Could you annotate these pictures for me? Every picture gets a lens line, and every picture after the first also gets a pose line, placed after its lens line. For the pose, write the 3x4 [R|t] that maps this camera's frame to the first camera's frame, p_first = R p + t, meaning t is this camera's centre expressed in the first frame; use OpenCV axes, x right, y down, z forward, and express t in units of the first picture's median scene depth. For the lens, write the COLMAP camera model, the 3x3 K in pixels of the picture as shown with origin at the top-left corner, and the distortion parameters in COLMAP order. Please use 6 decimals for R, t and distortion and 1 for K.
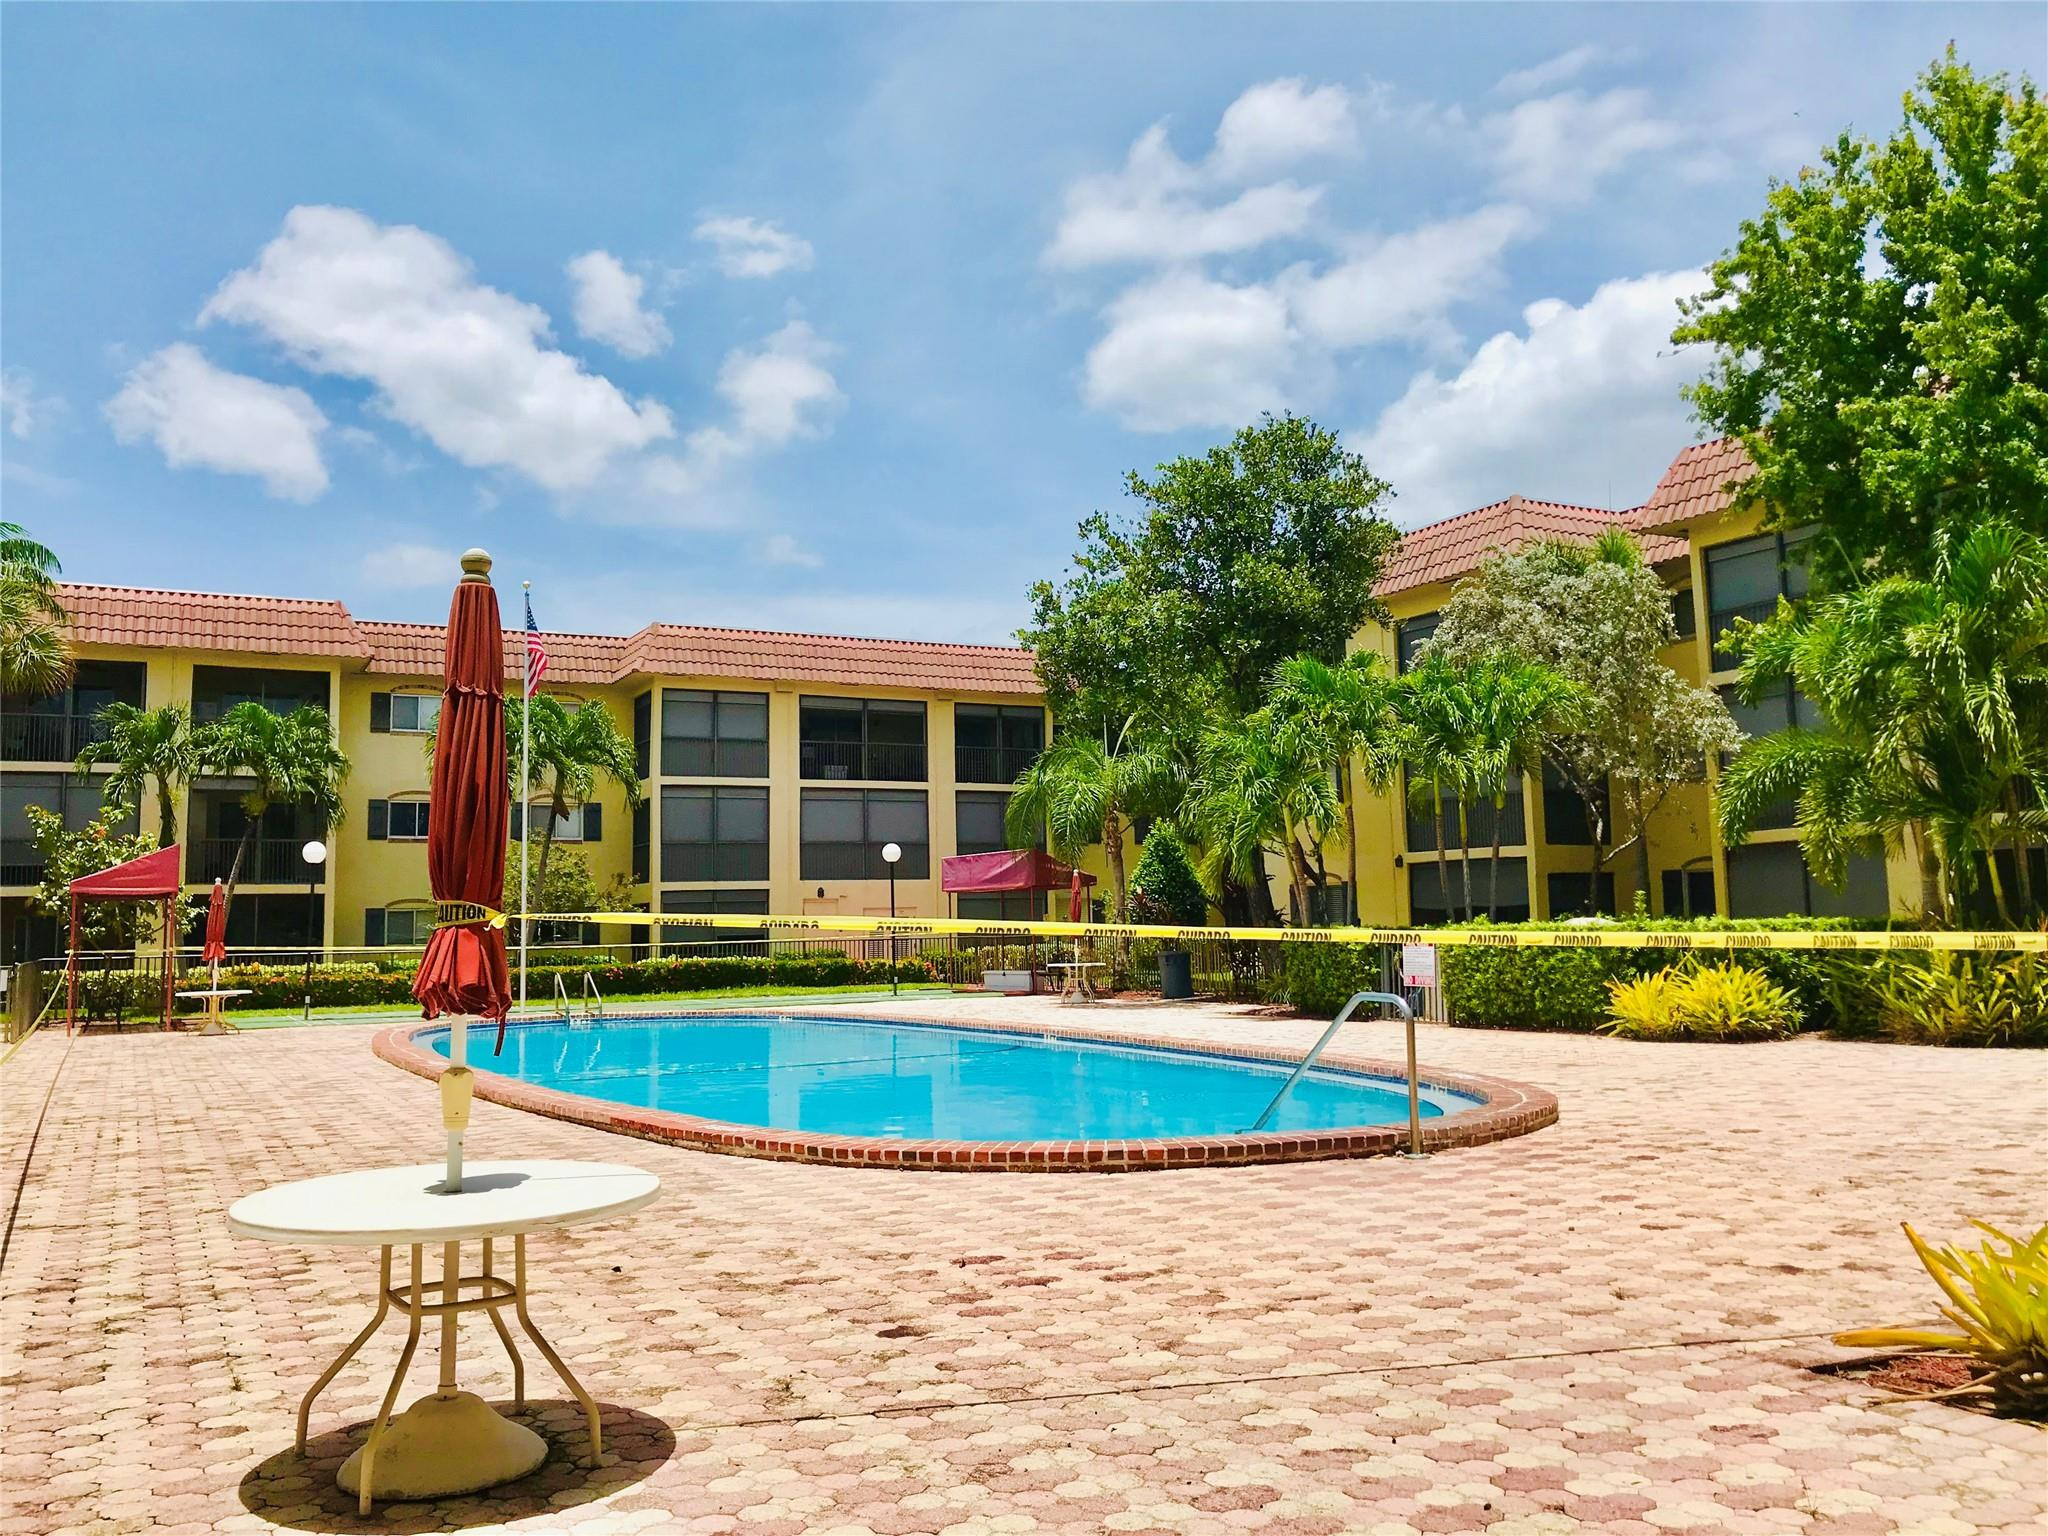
lens RADIAL K [[1665.1, 0, 1023.6], [0, 1665.1, 768.8], [0, 0, 1]] dist [0.090753, -0.192379]
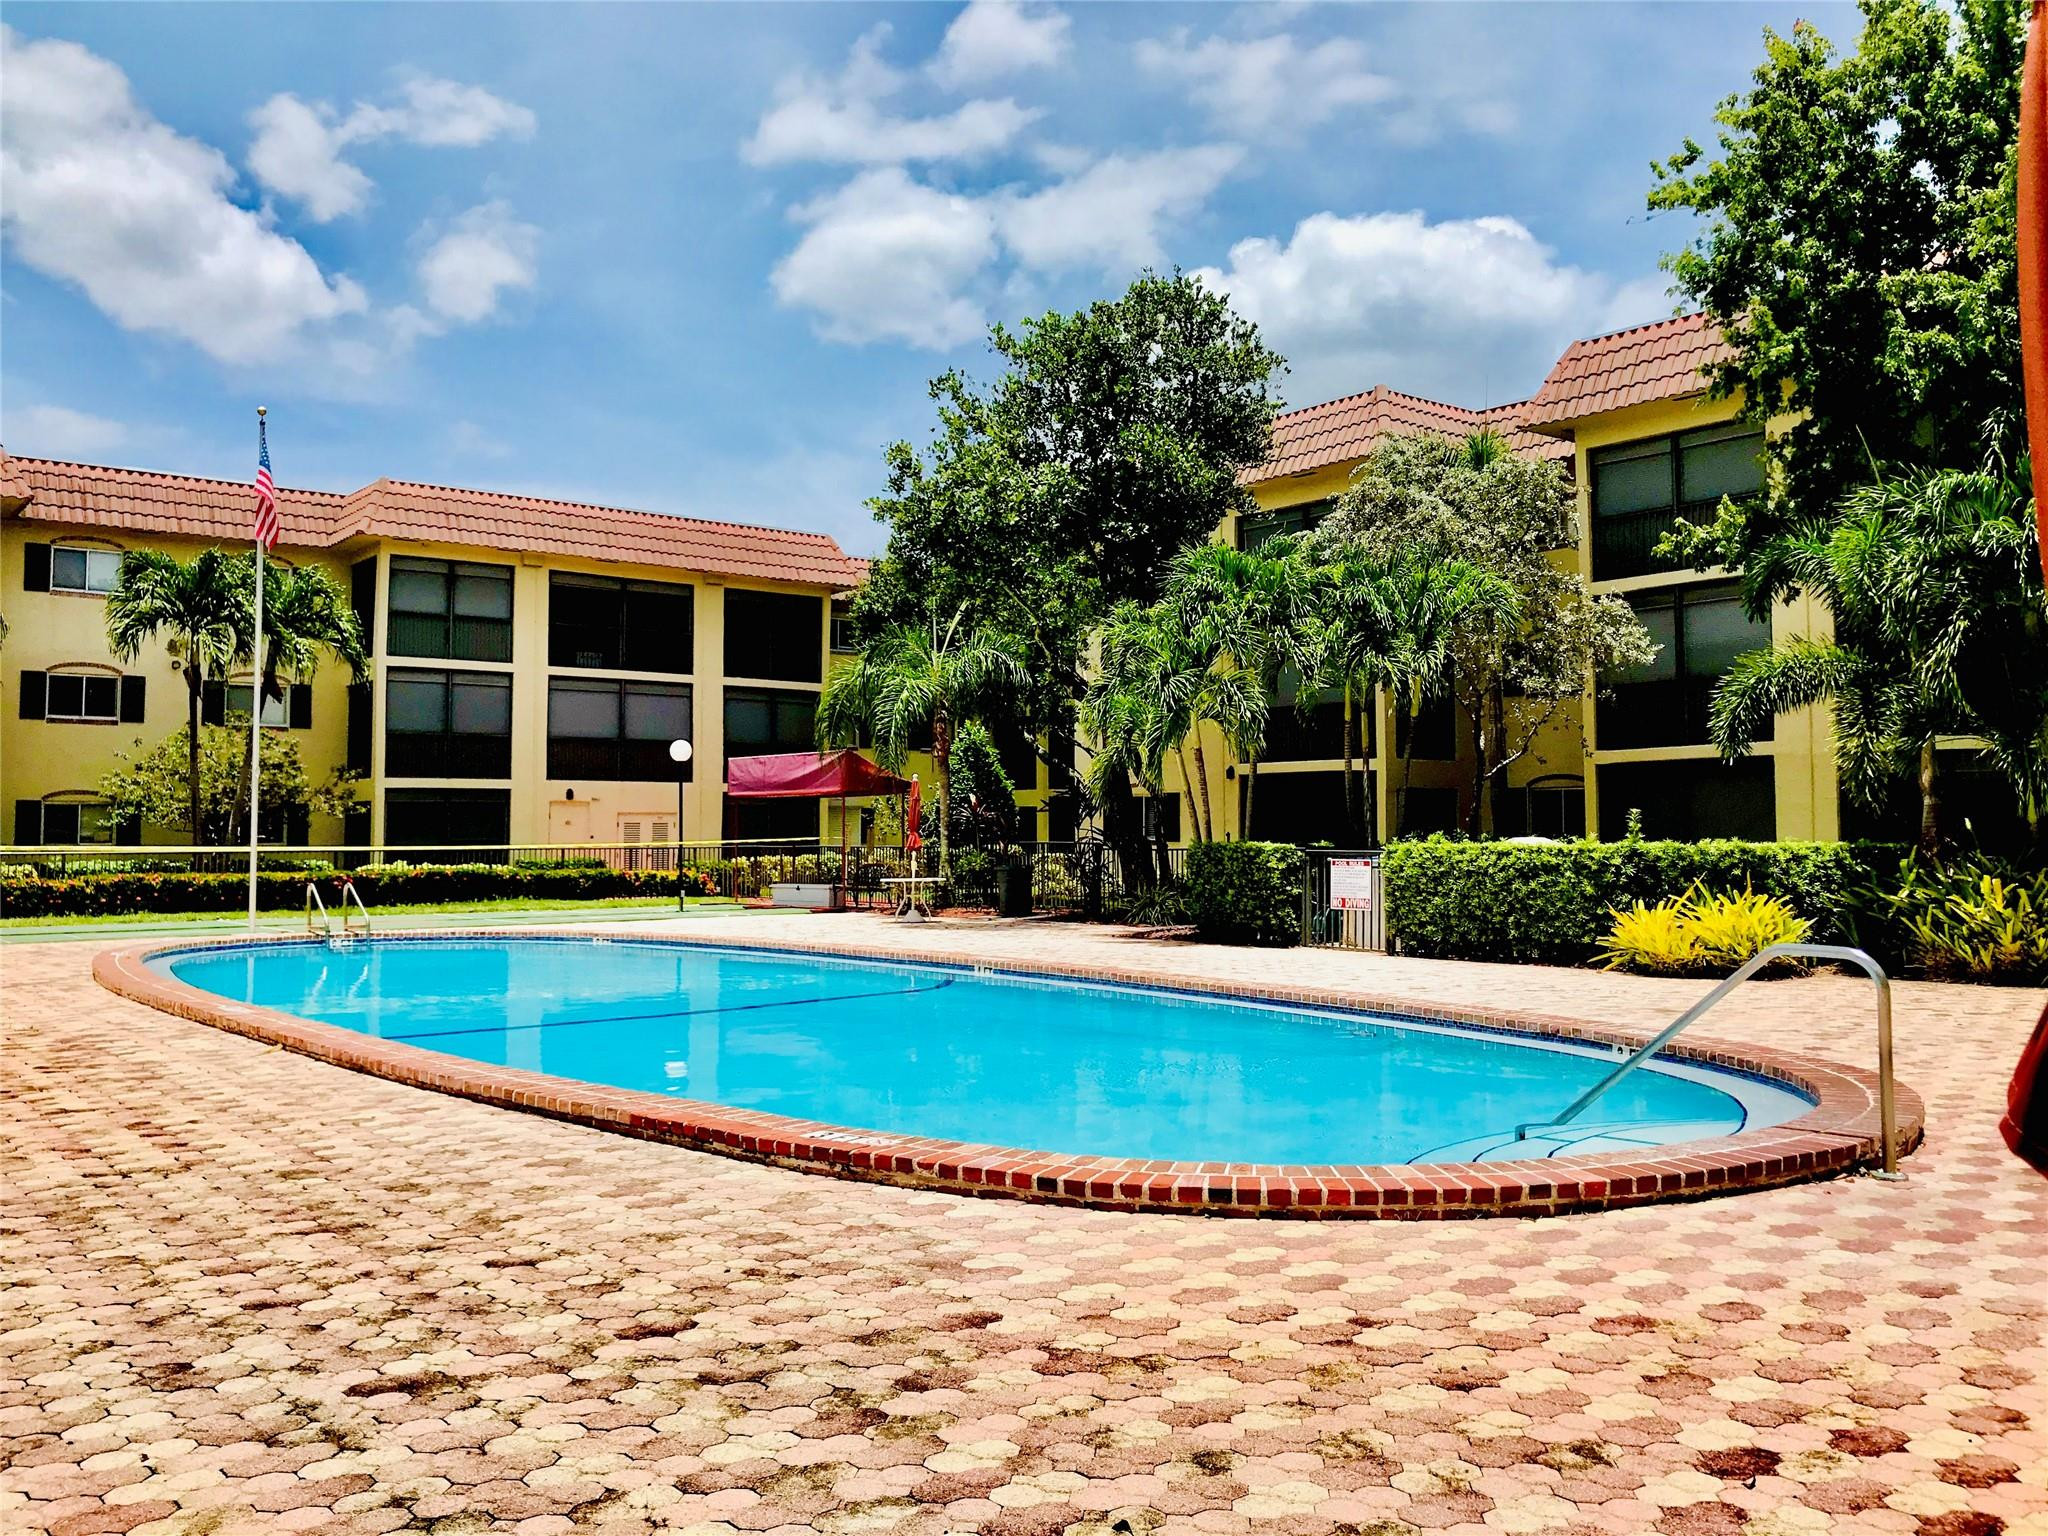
lens RADIAL K [[1677.4, 0, 1022.8], [0, 1677.4, 739.6], [0, 0, 1]] dist [0.052763, -0.078284]
pose [[0.982257, 0.027438, 0.185520, -0.078181], [-0.034169, 0.998865, 0.033185, 0.010947], [-0.184399, -0.038936, 0.982080, 0.112141]]
